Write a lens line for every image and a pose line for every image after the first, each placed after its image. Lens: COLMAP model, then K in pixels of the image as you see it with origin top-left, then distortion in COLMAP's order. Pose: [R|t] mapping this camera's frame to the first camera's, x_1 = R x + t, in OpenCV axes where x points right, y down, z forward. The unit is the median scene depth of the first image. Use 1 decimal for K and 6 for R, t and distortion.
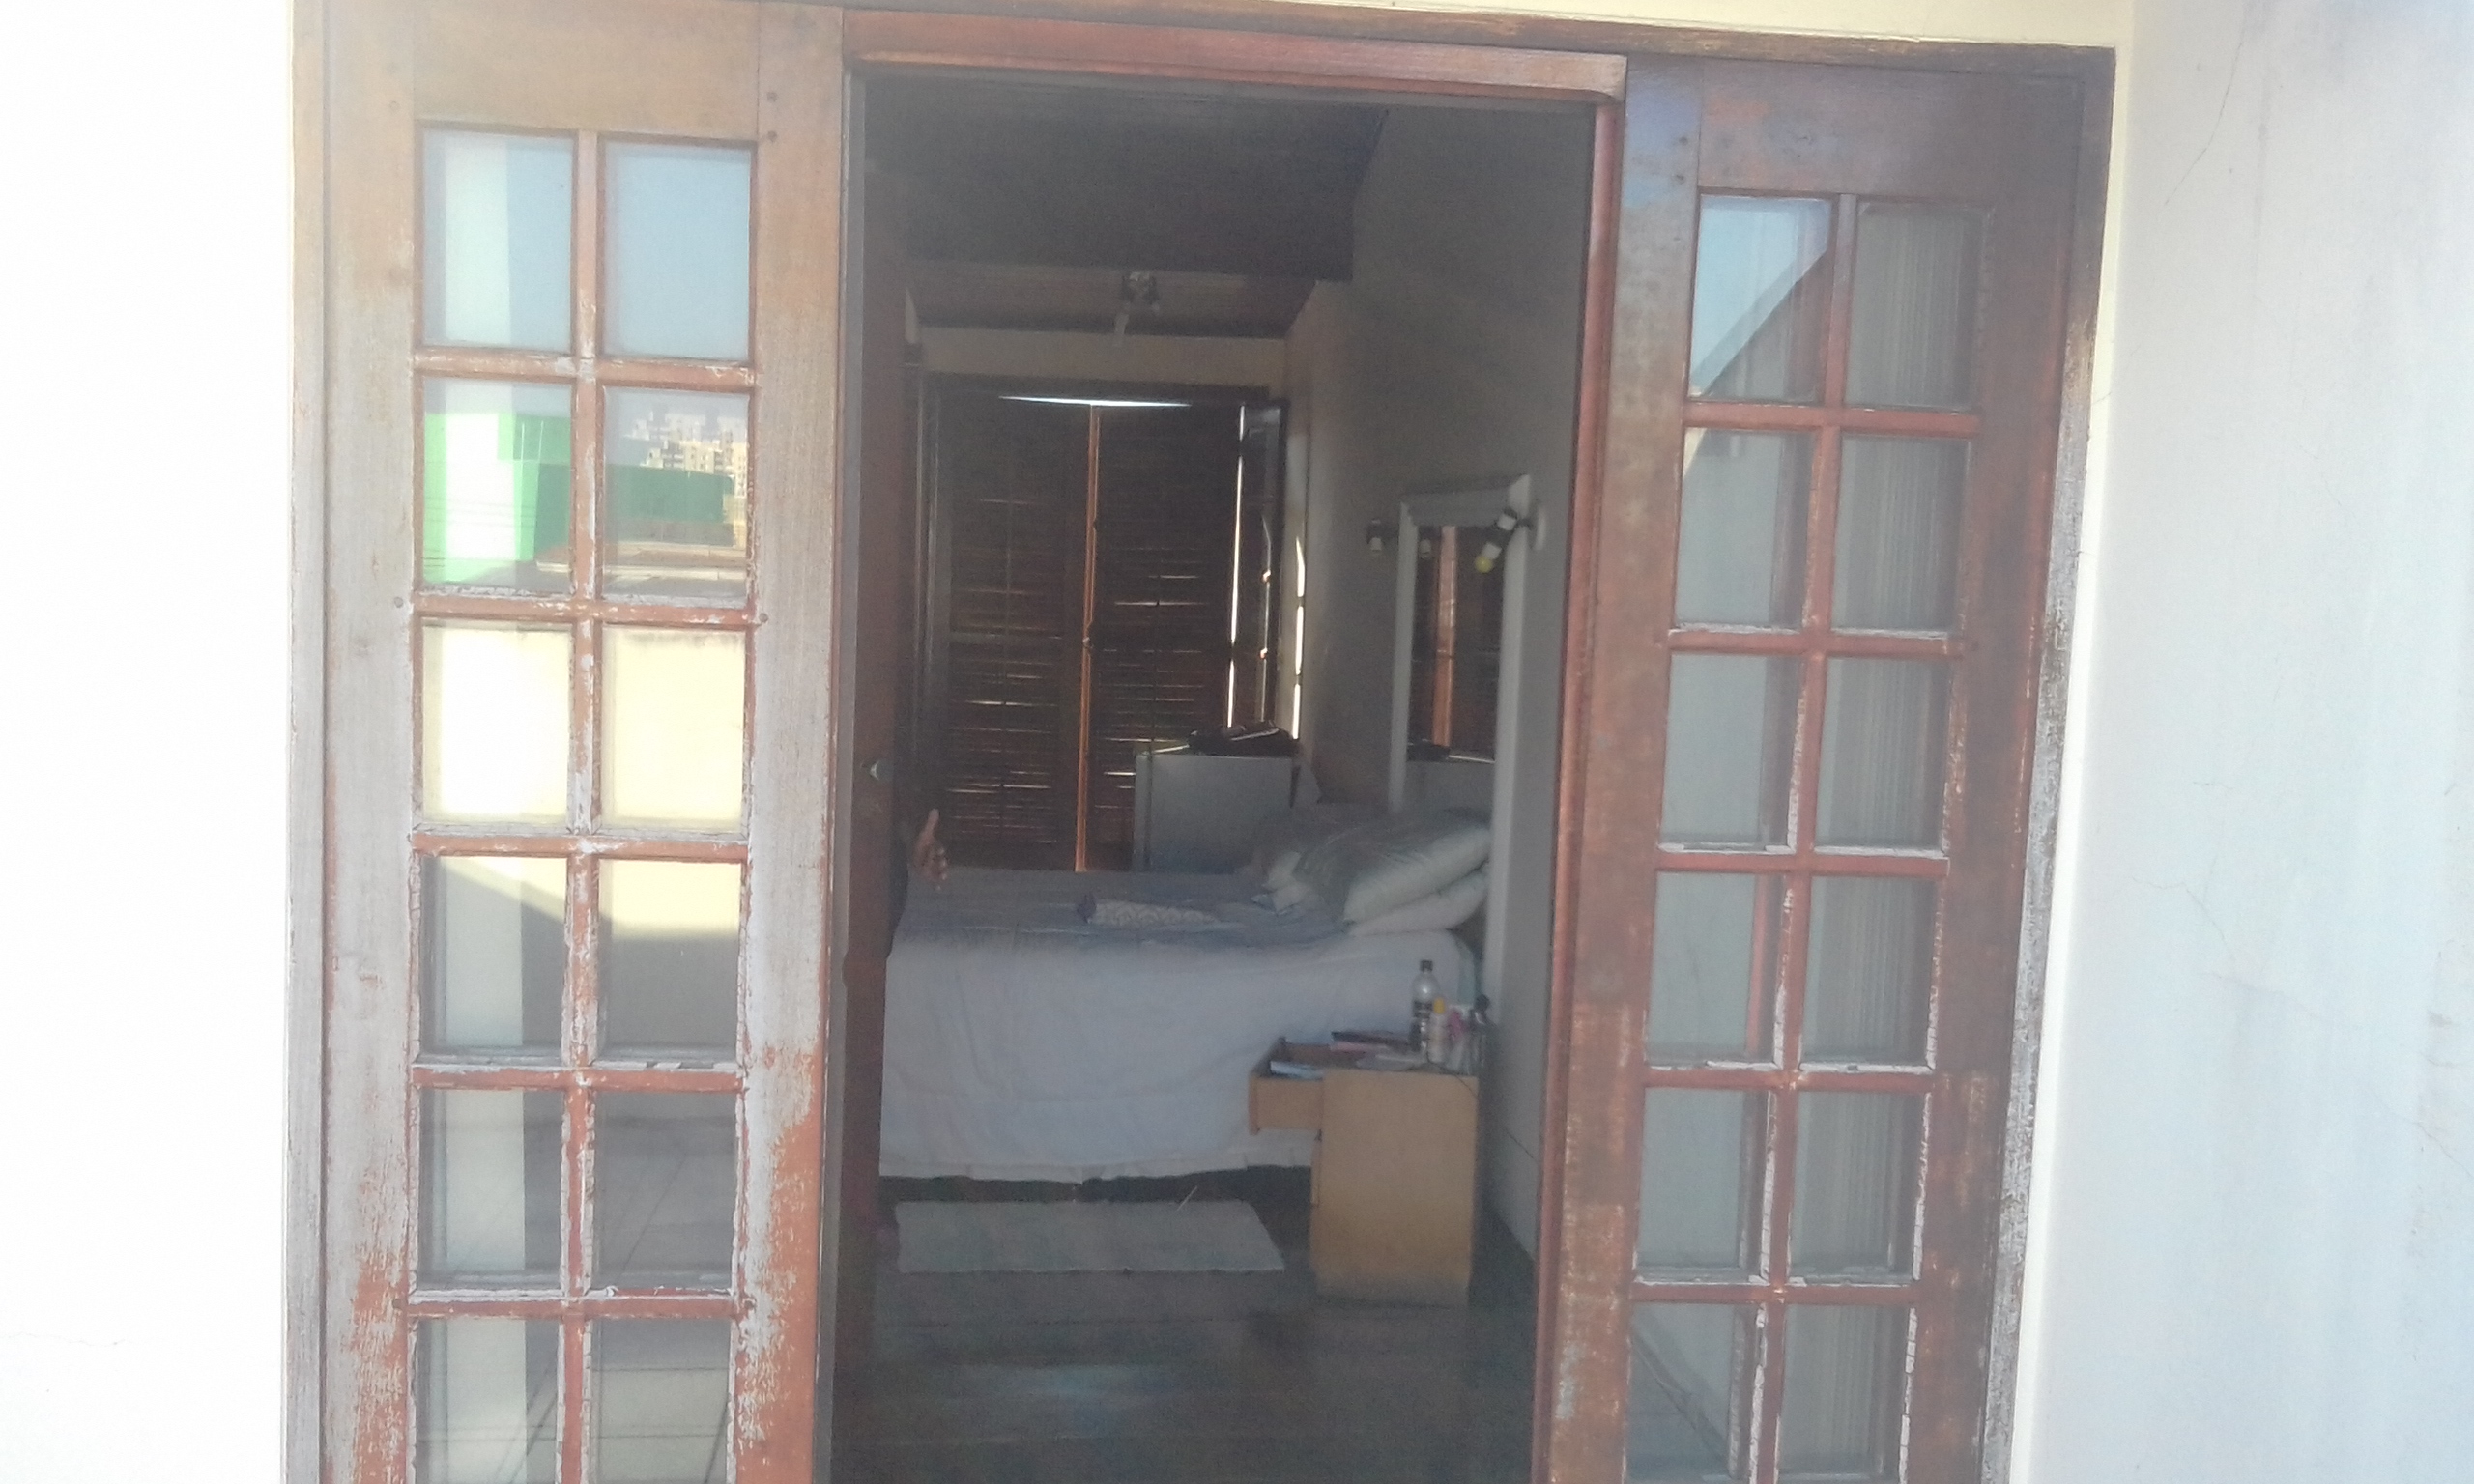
lens RADIAL K [[2321.2, 0, 1236.8], [0, 2321.2, 741.6], [0, 0, 1]] dist [0.009614, 0.000000]
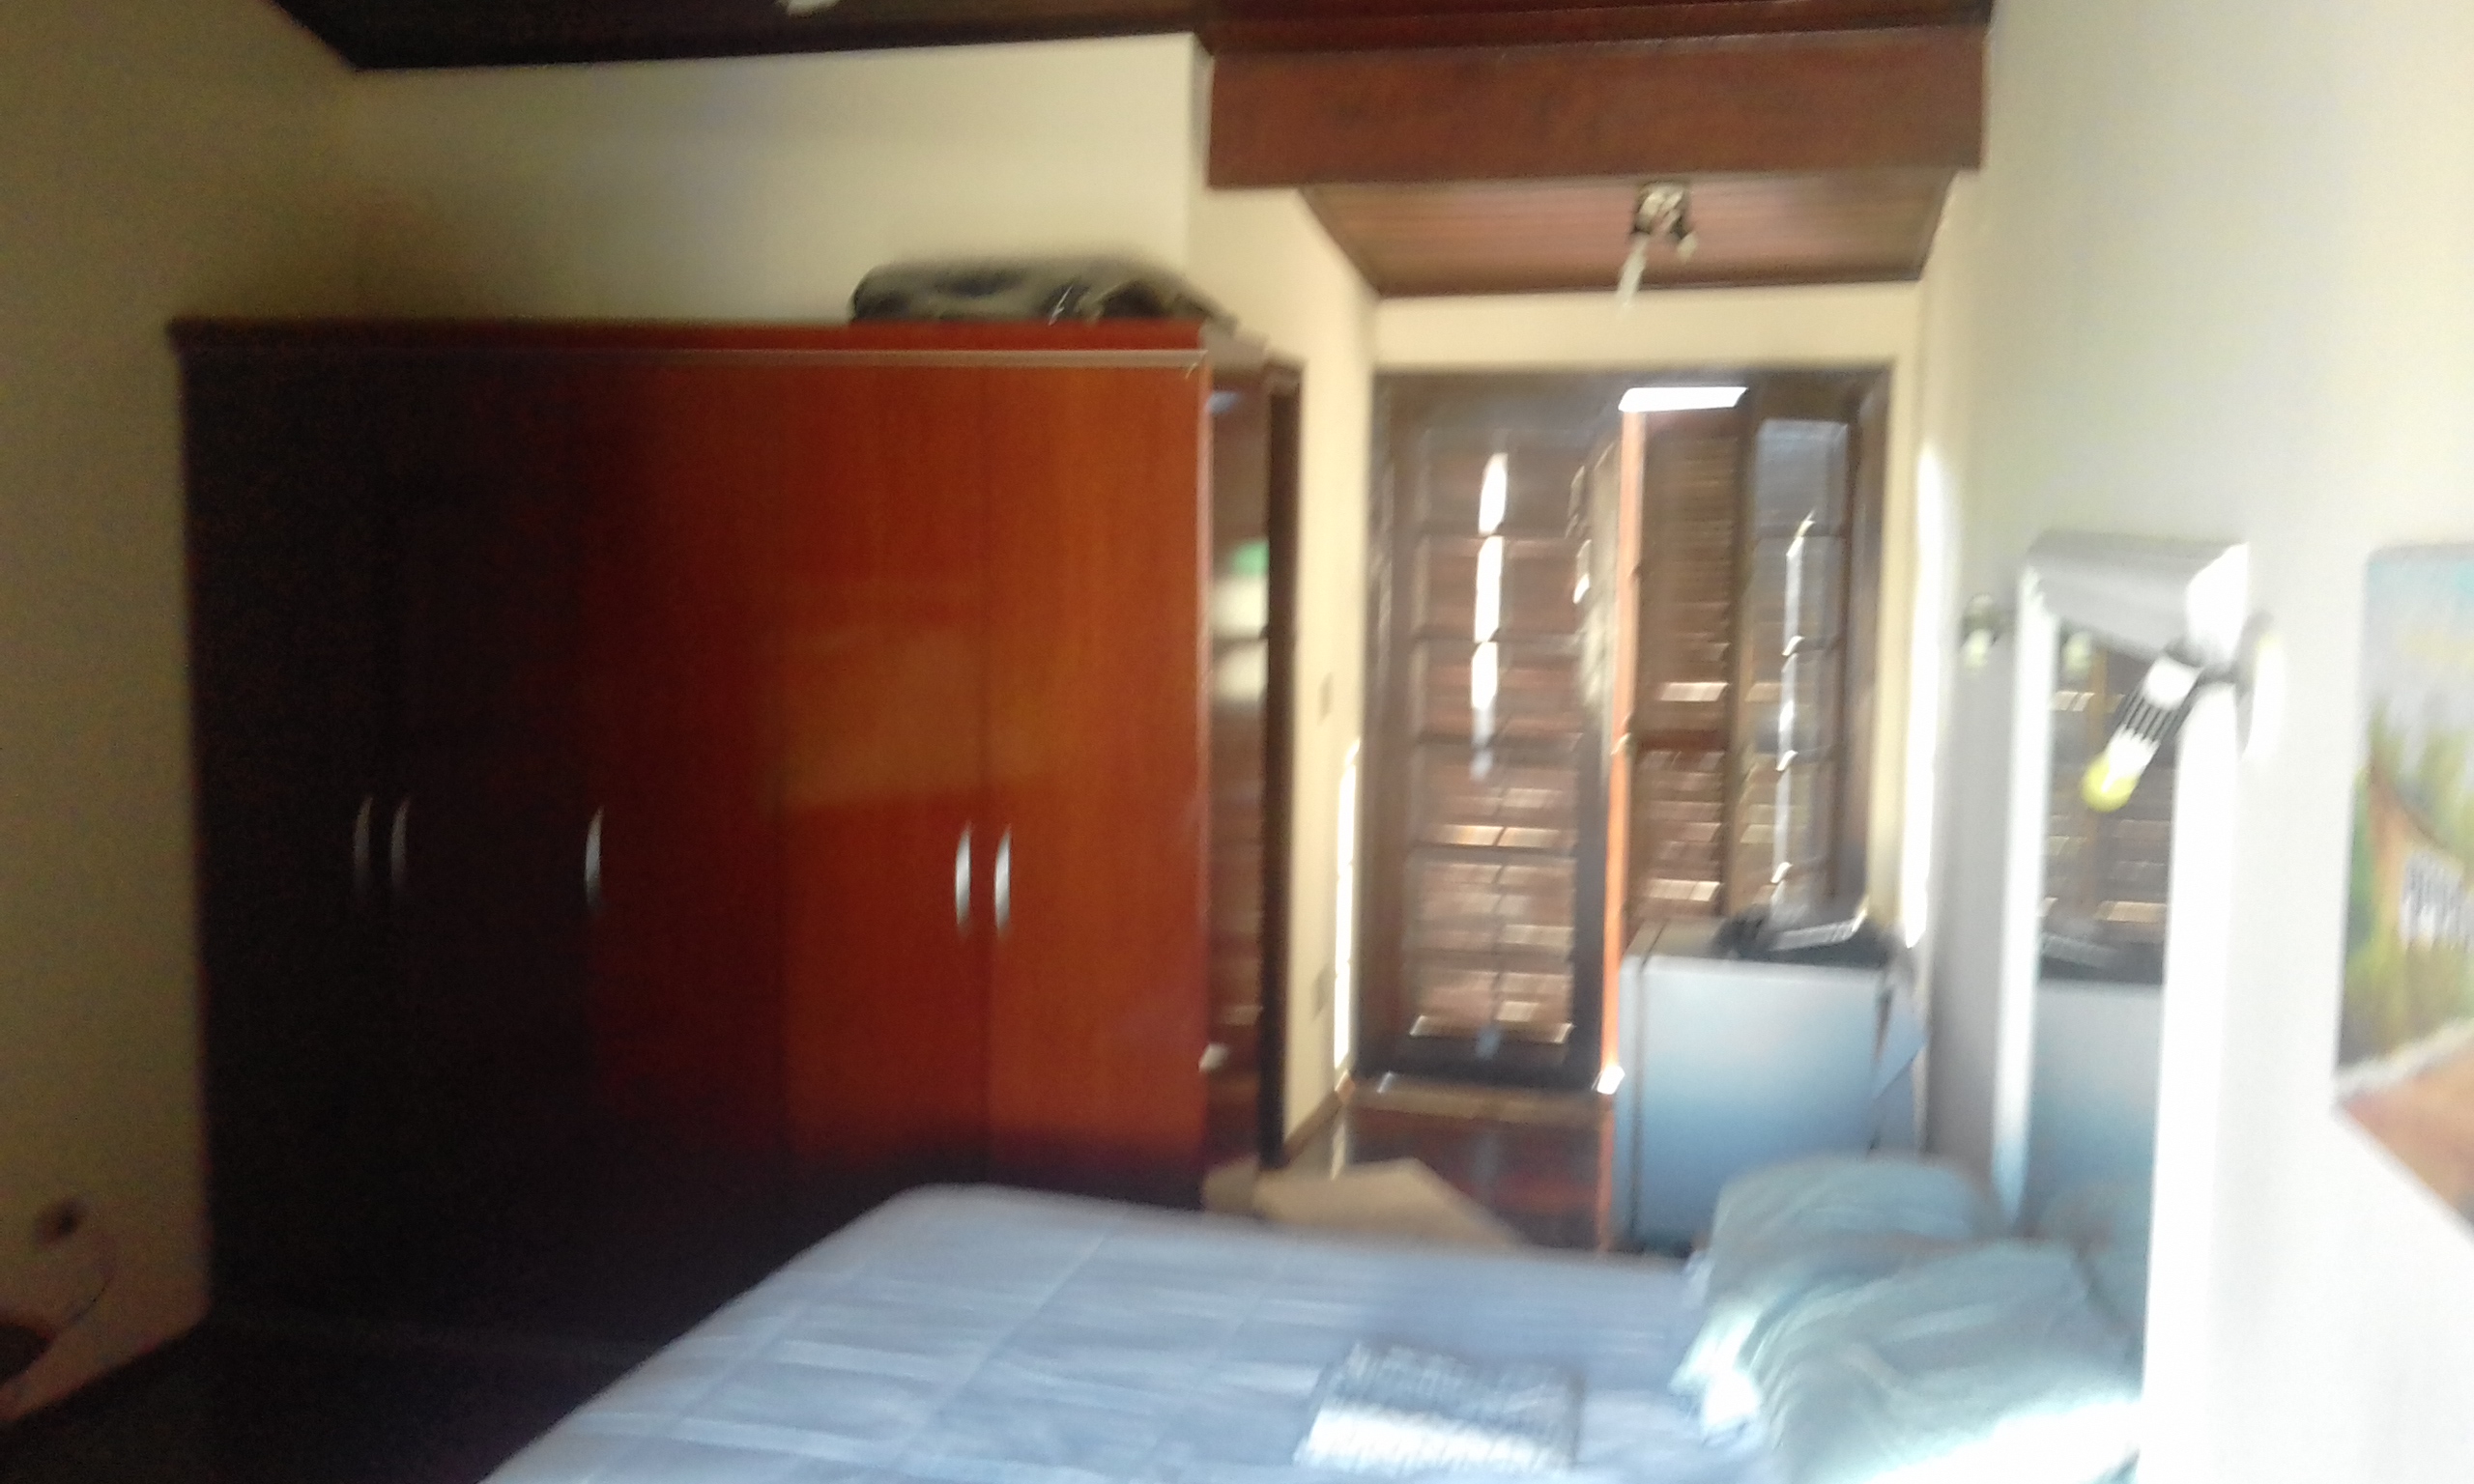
lens RADIAL K [[2321.2, 0, 1241.0], [0, 2321.2, 744.4], [0, 0, 1]] dist [0.009614, 0.000000]
pose [[0.946190, -0.001105, -0.323610, 0.067108], [0.002633, 0.999987, 0.004286, -0.060679], [0.323601, -0.004908, 0.946181, 0.408790]]
